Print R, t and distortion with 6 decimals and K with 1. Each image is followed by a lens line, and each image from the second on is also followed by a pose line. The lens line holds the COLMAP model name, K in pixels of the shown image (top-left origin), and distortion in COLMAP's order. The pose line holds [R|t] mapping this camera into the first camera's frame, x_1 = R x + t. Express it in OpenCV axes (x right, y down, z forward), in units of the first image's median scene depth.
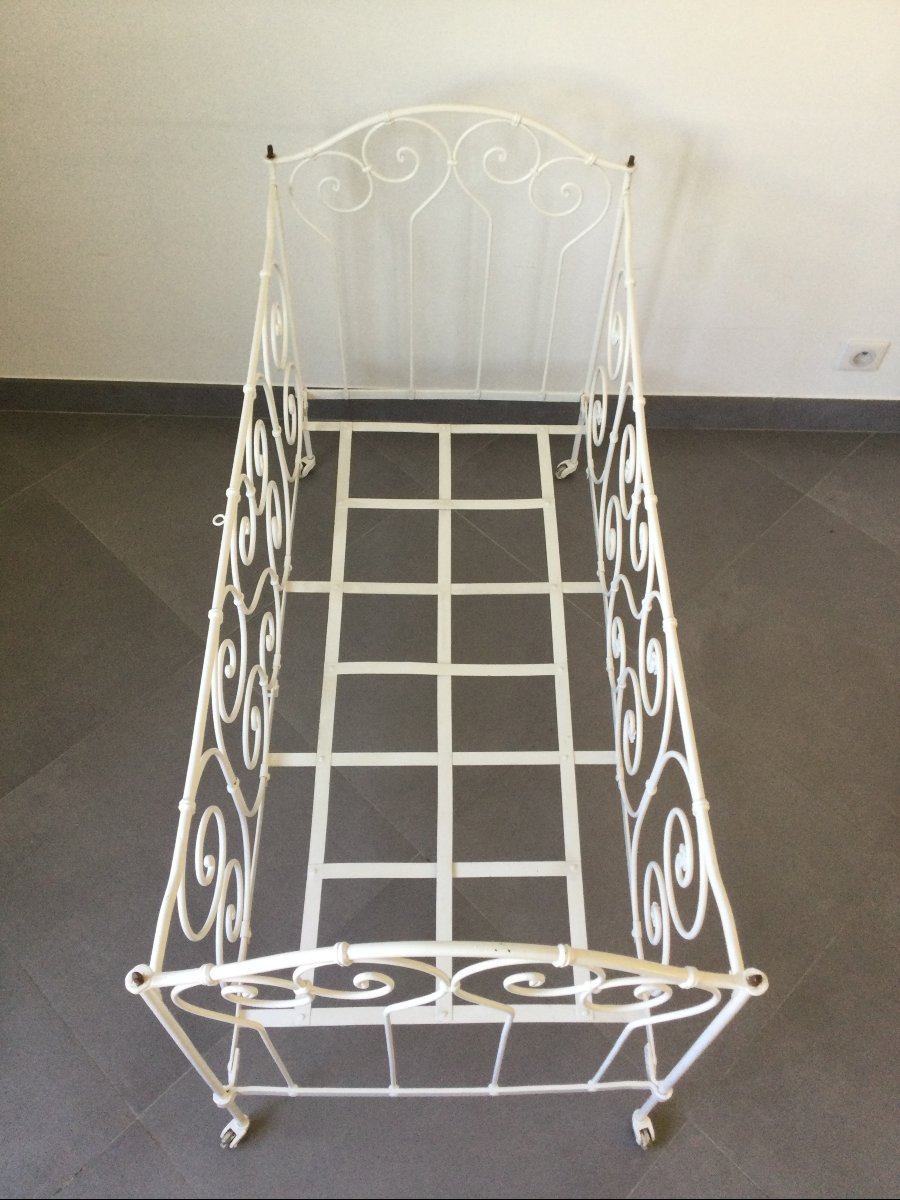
lens RADIAL K [[1094.2, 0, 450.0], [0, 1094.2, 600.0], [0, 0, 1]] dist [0.083996, -0.116760]
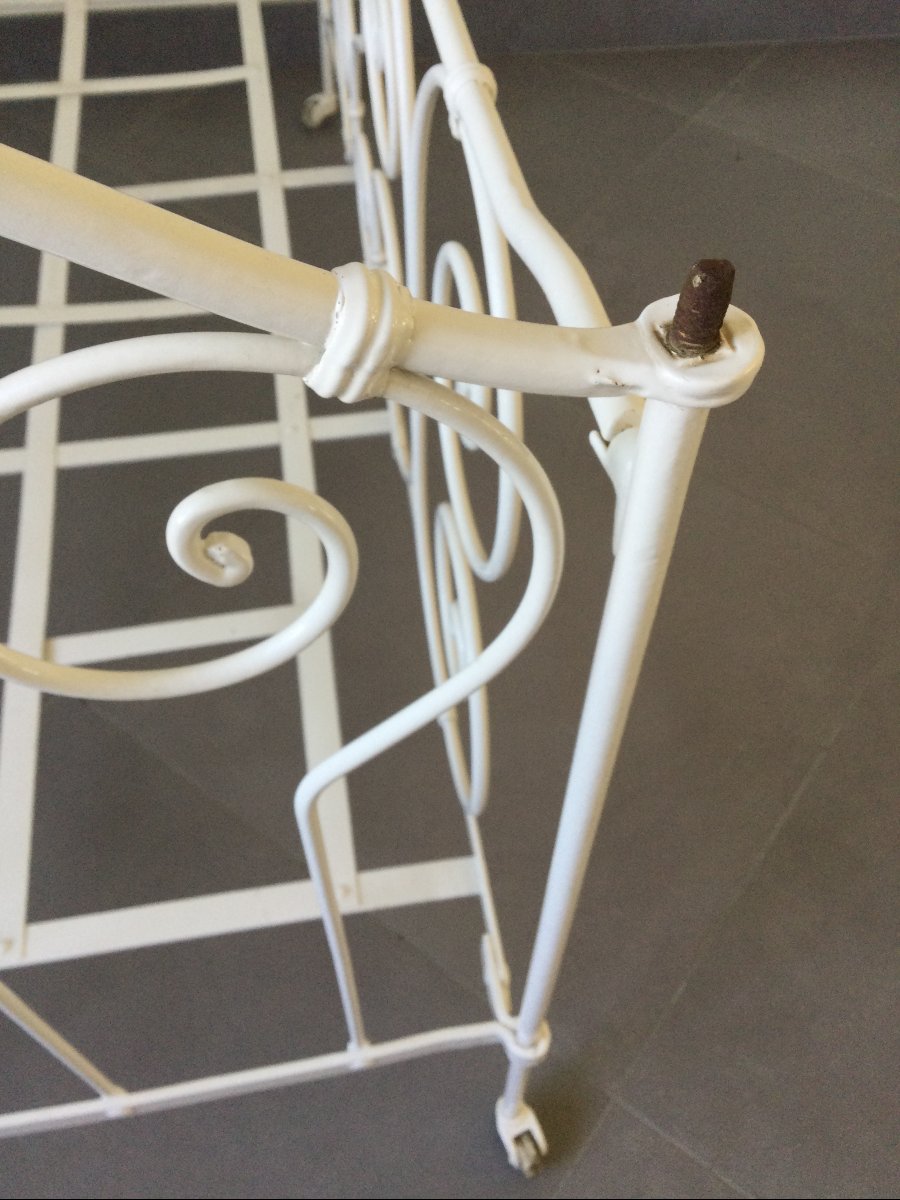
lens RADIAL K [[1094.2, 0, 450.0], [0, 1094.2, 600.0], [0, 0, 1]] dist [0.083996, -0.116760]
pose [[0.988947, -0.125989, 0.078171, 0.126911], [0.127143, 0.991835, -0.009942, 0.233306], [-0.076280, 0.019771, 0.996890, 0.487312]]
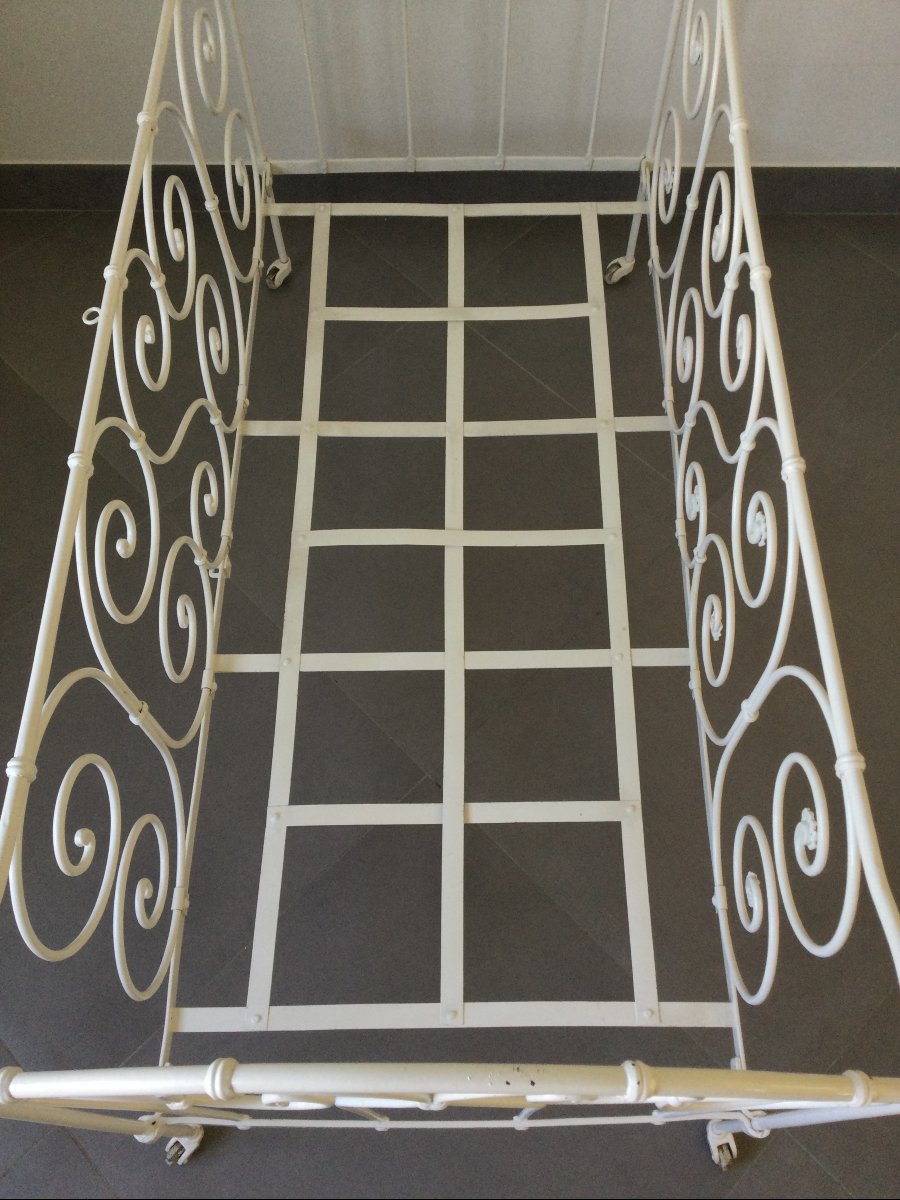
lens RADIAL K [[1085.7, 0, 450.0], [0, 1085.7, 600.0], [0, 0, 1]] dist [0.142924, -0.256071]
pose [[0.999274, -0.009346, -0.036946, 0.019552], [0.014062, 0.991476, 0.129529, 0.009835], [0.035420, -0.129955, 0.990887, 0.277017]]
